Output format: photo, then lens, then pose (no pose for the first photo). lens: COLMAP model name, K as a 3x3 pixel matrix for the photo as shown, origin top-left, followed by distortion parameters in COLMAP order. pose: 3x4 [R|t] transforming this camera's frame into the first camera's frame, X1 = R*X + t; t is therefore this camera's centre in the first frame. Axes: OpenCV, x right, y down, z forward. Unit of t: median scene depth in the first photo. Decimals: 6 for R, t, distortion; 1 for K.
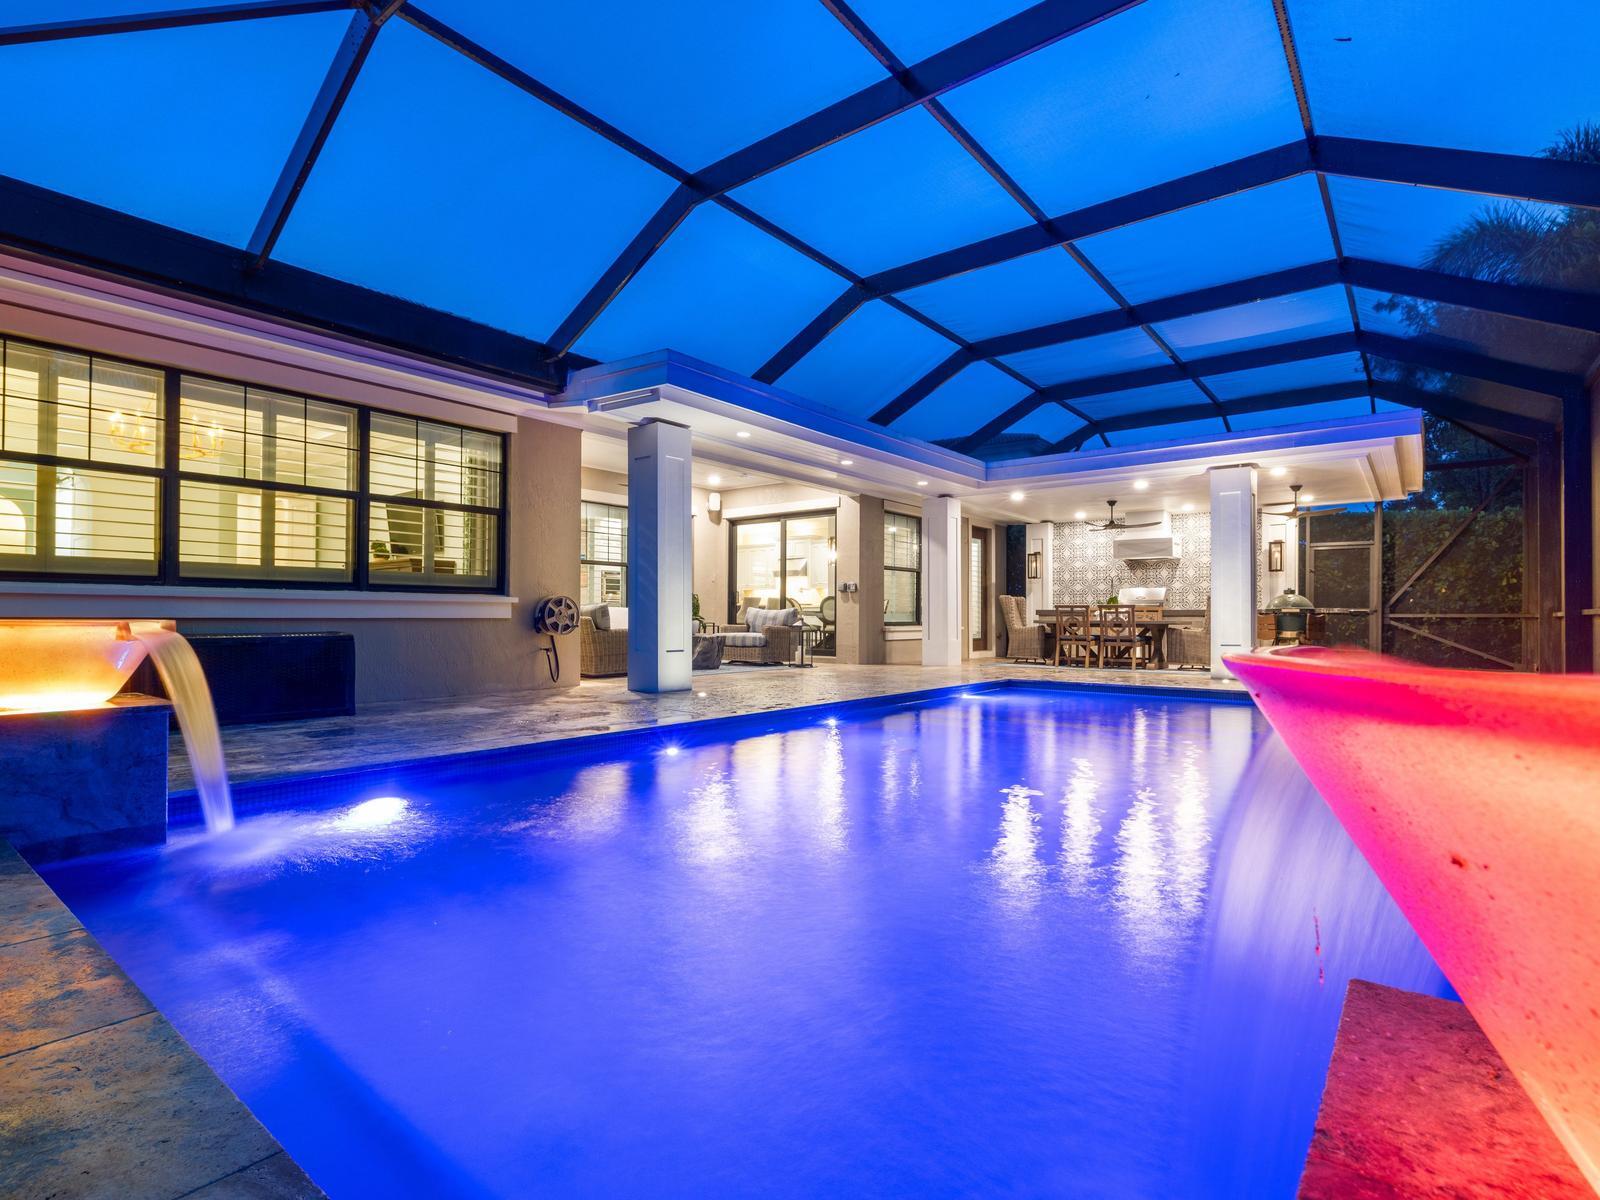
lens RADIAL K [[798.4, 0, 787.2], [0, 798.4, 605.3], [0, 0, 1]] dist [-0.009268, 0.001749]
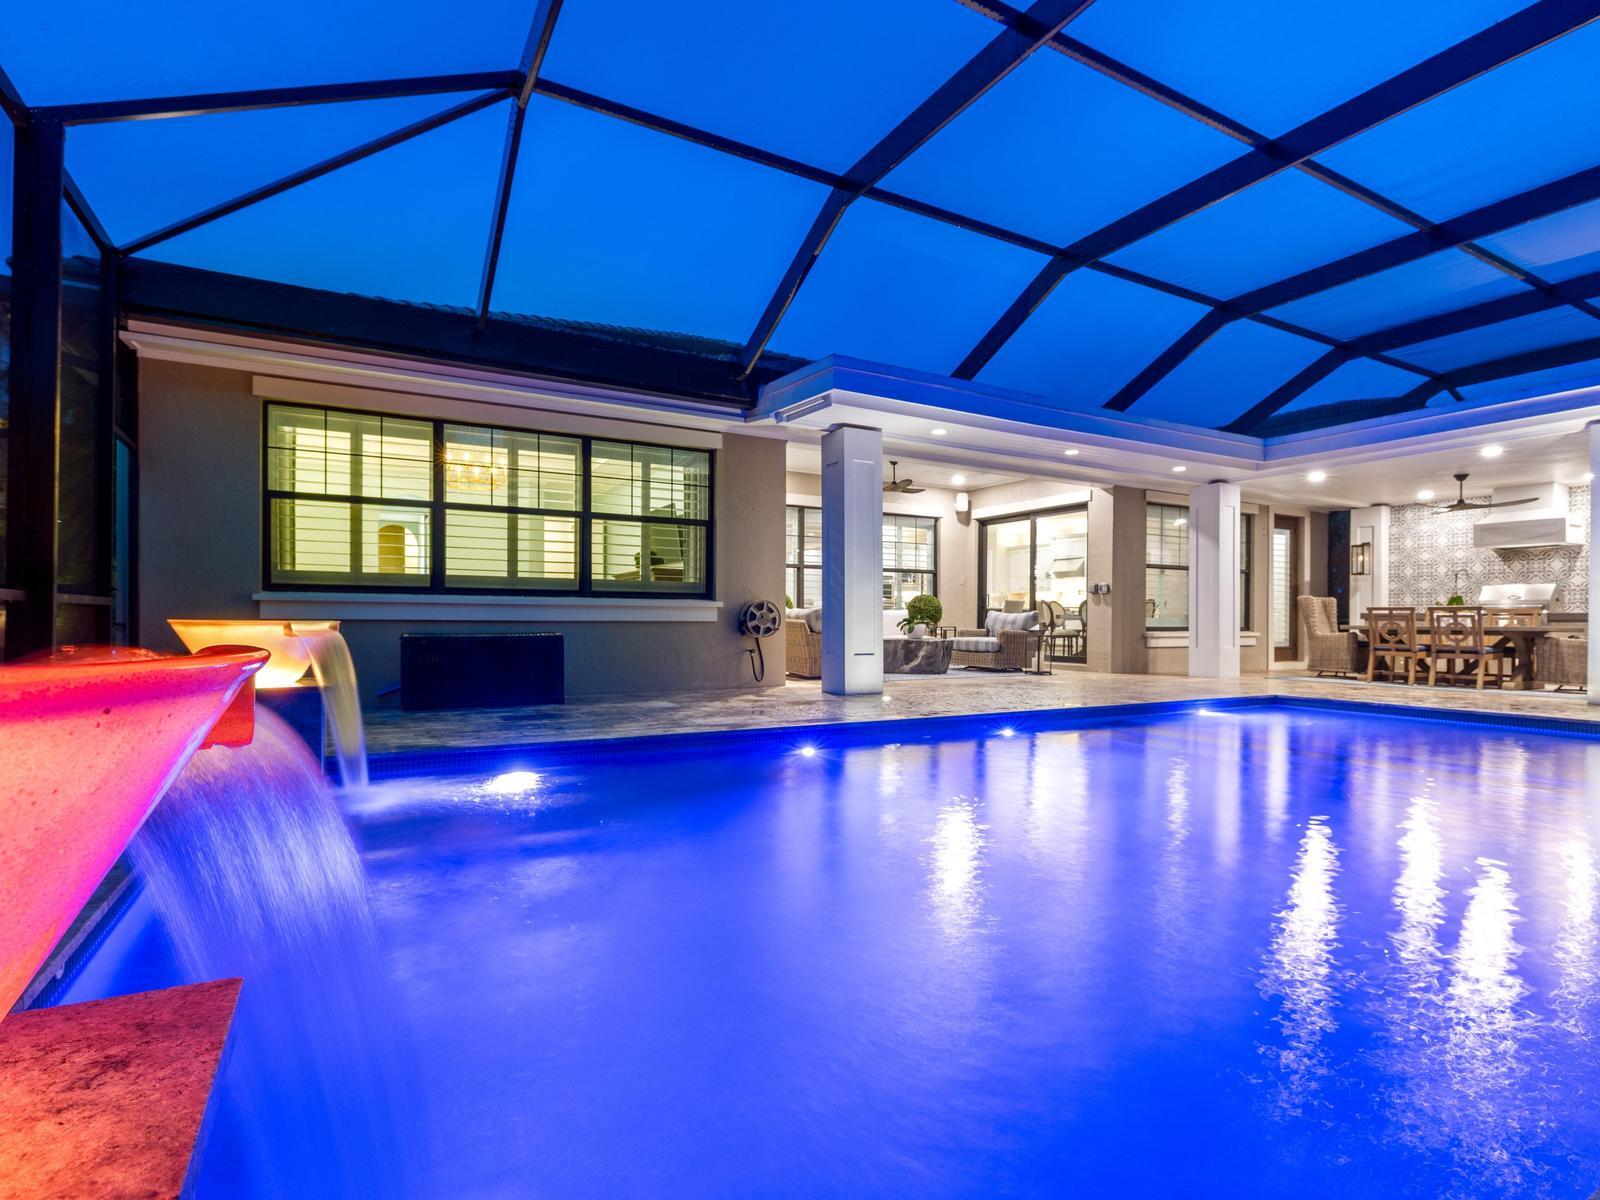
lens RADIAL K [[798.4, 0, 793.5], [0, 798.4, 624.9], [0, 0, 1]] dist [-0.009268, 0.001749]
pose [[0.924939, 0.004356, -0.380091, 0.117791], [0.003122, 0.999814, 0.019058, 0.000669], [0.380103, -0.018814, 0.924753, 0.027693]]
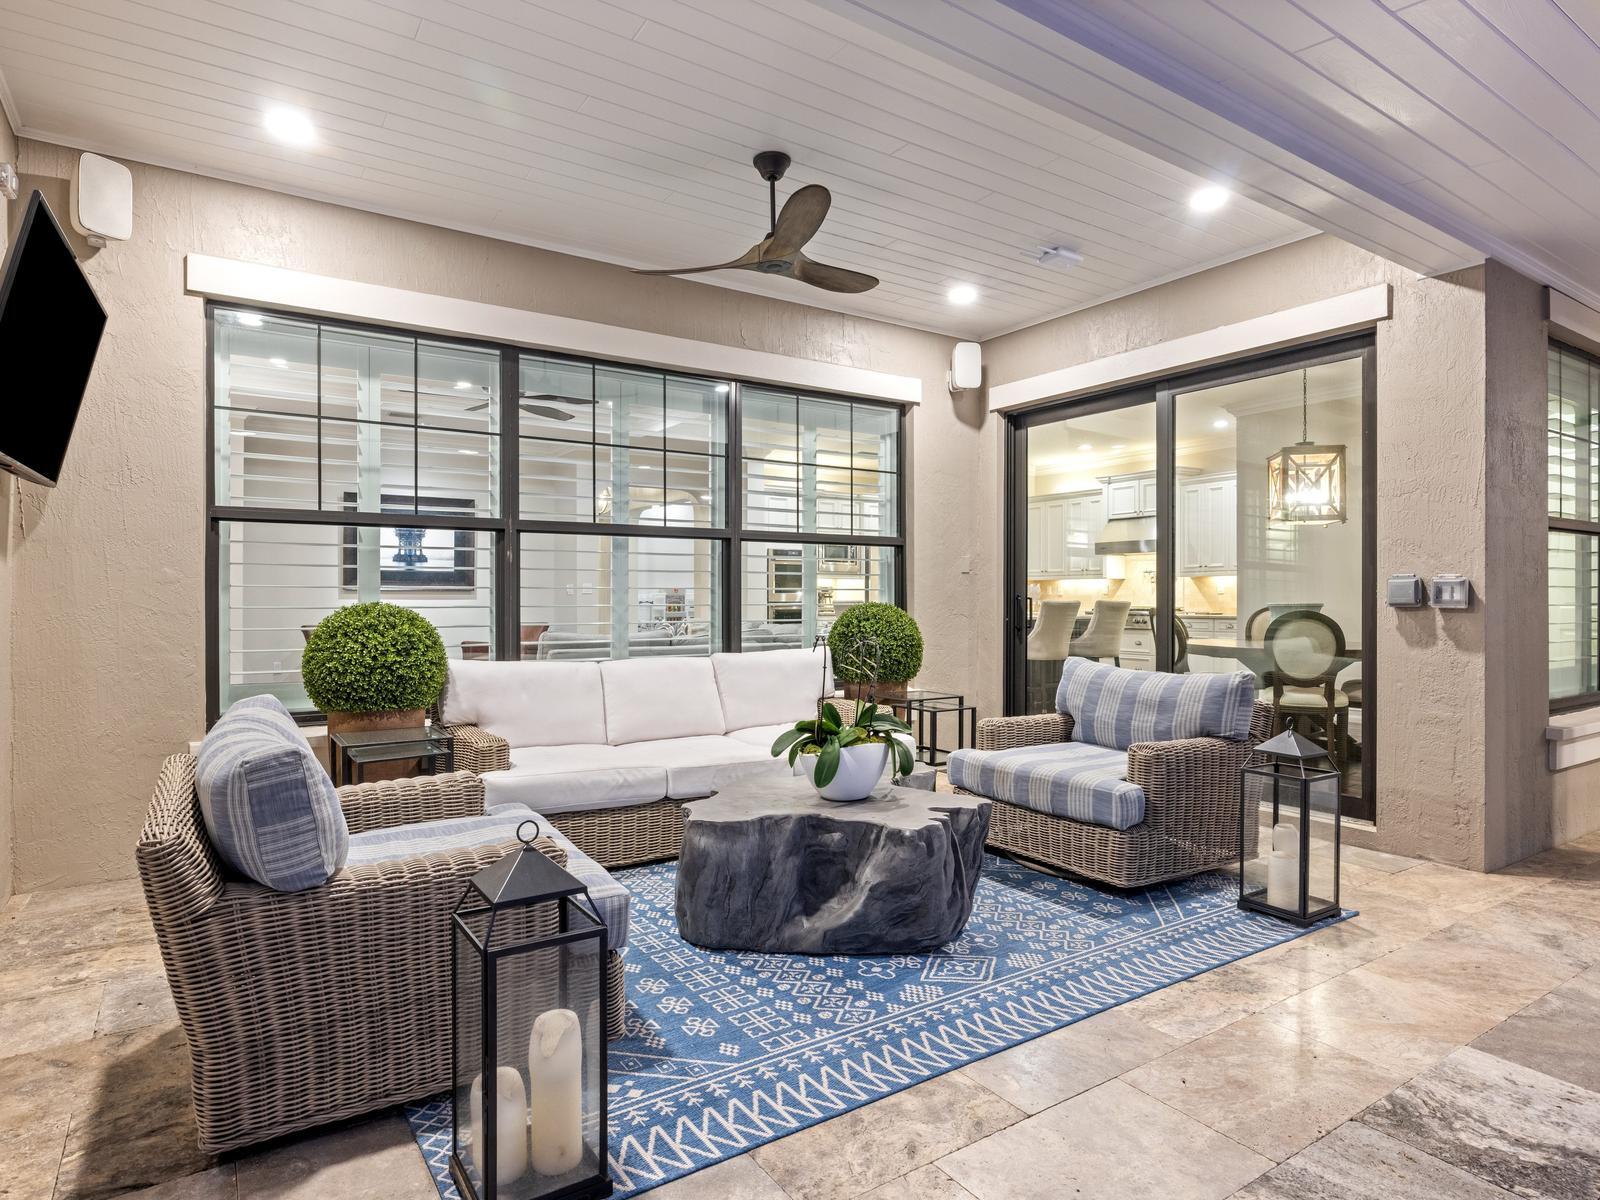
lens RADIAL K [[904.1, 0, 800.4], [0, 904.1, 592.2], [0, 0, 1]] dist [-0.001938, -0.000661]
pose [[0.954038, -0.006317, -0.299618, -0.050297], [0.008779, 0.999938, 0.006871, -0.032504], [0.299556, -0.009185, 0.954035, 0.743403]]
